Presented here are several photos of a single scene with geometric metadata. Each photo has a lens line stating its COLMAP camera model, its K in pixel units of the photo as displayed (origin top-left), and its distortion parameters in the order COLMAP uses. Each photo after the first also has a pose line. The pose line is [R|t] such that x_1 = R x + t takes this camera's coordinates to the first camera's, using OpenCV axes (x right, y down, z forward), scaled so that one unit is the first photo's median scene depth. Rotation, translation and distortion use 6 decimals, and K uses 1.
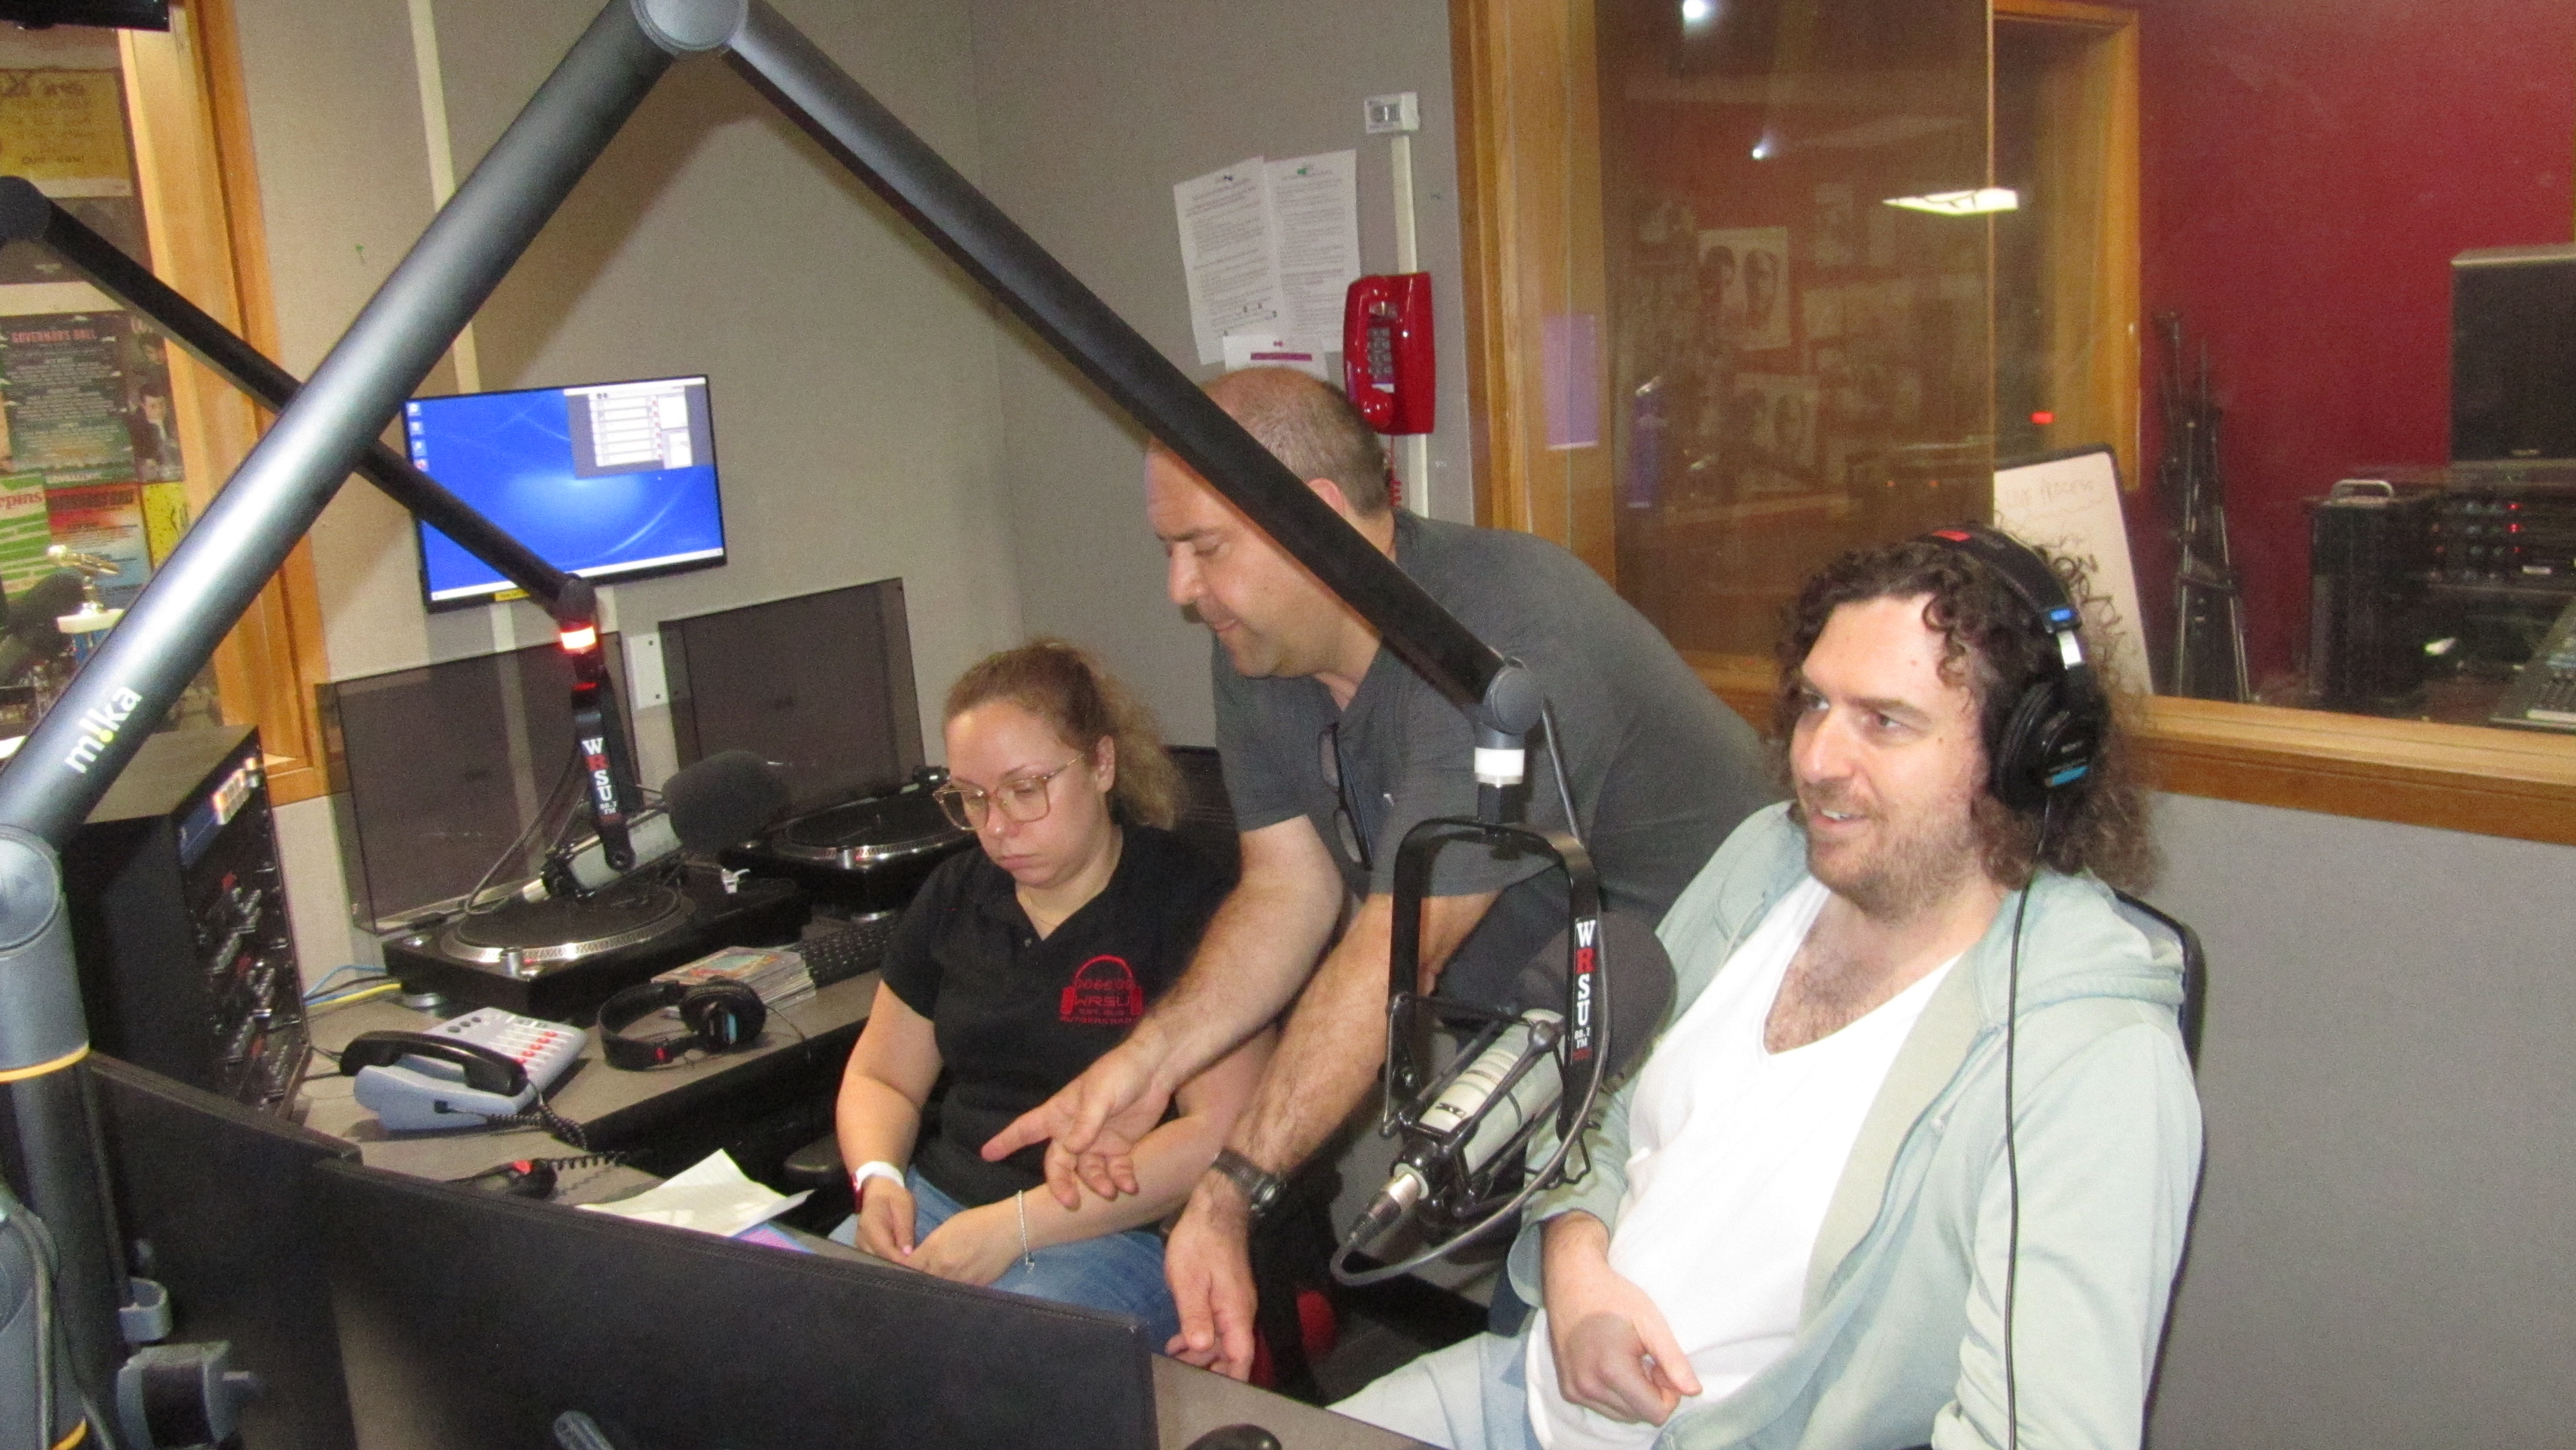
lens RADIAL K [[2178.2, 0, 1289.7], [0, 2178.2, 735.3], [0, 0, 1]] dist [-0.012924, -0.008654]
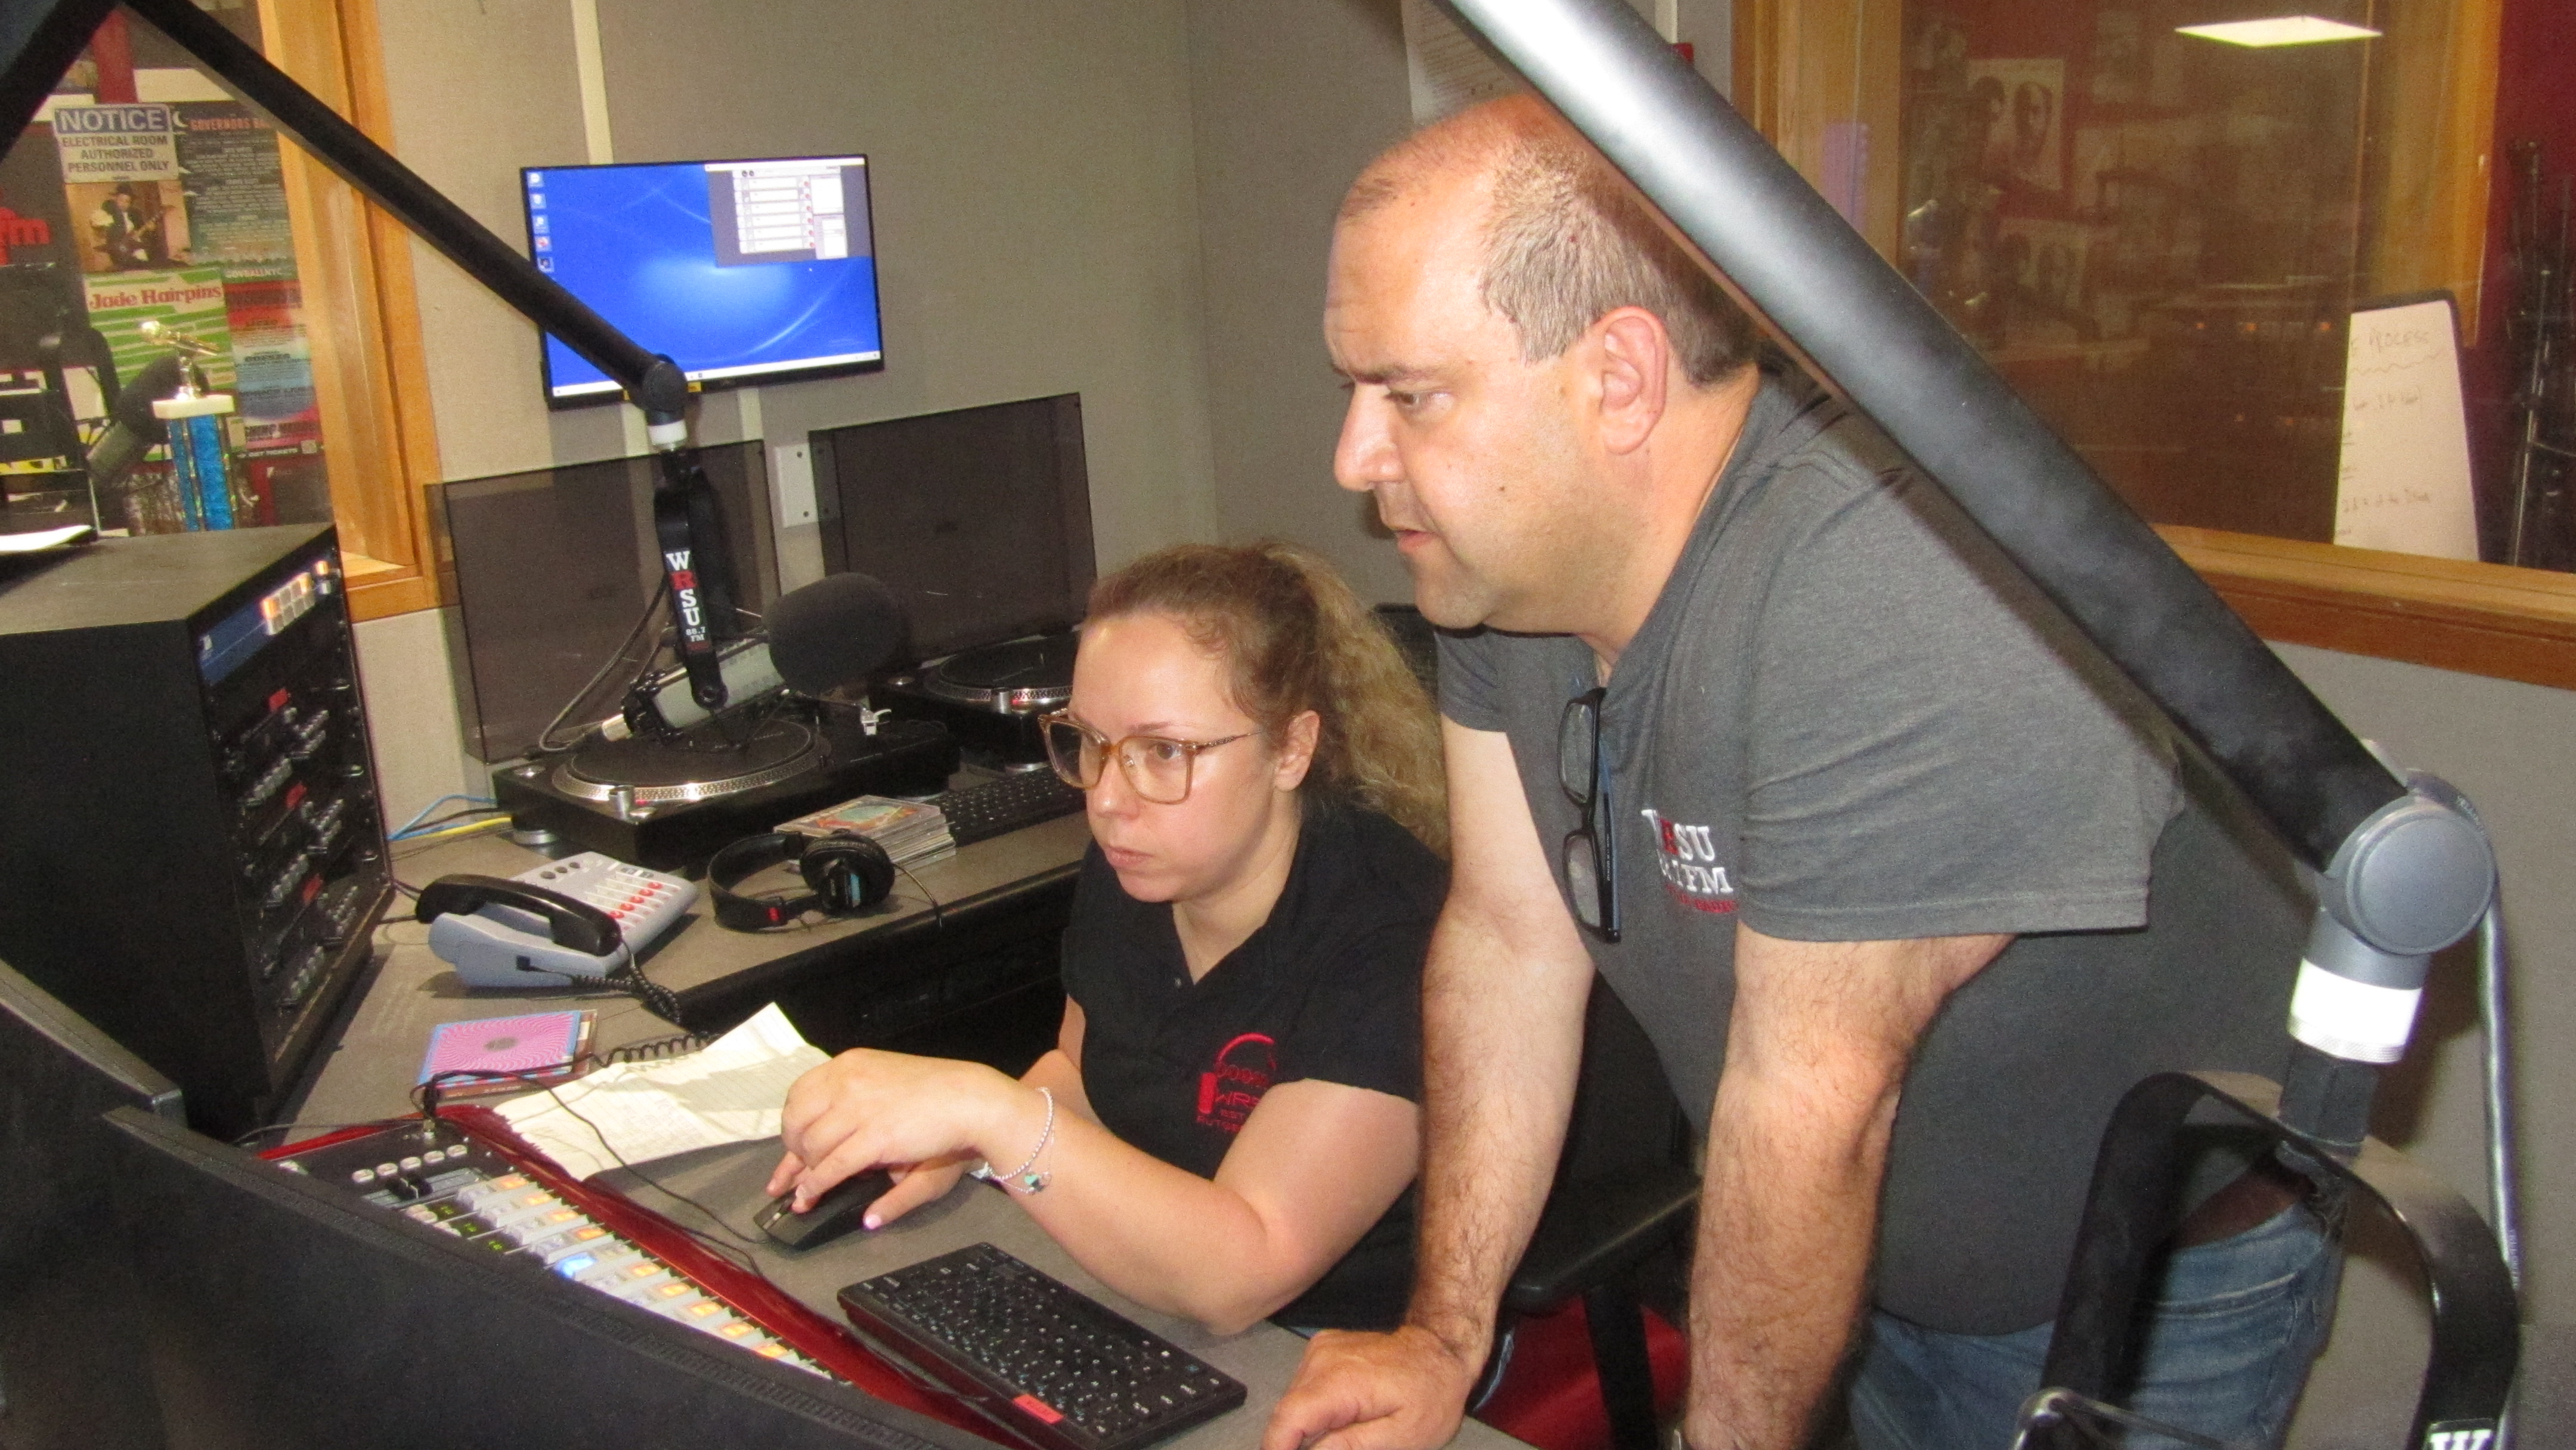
lens RADIAL K [[2178.2, 0, 1268.8], [0, 2178.2, 718.2], [0, 0, 1]] dist [-0.012924, -0.008654]
pose [[0.993812, 0.044508, -0.101763, -0.002332], [-0.038236, 0.997295, 0.062771, 0.003035], [0.104282, -0.058491, 0.992826, 0.123806]]
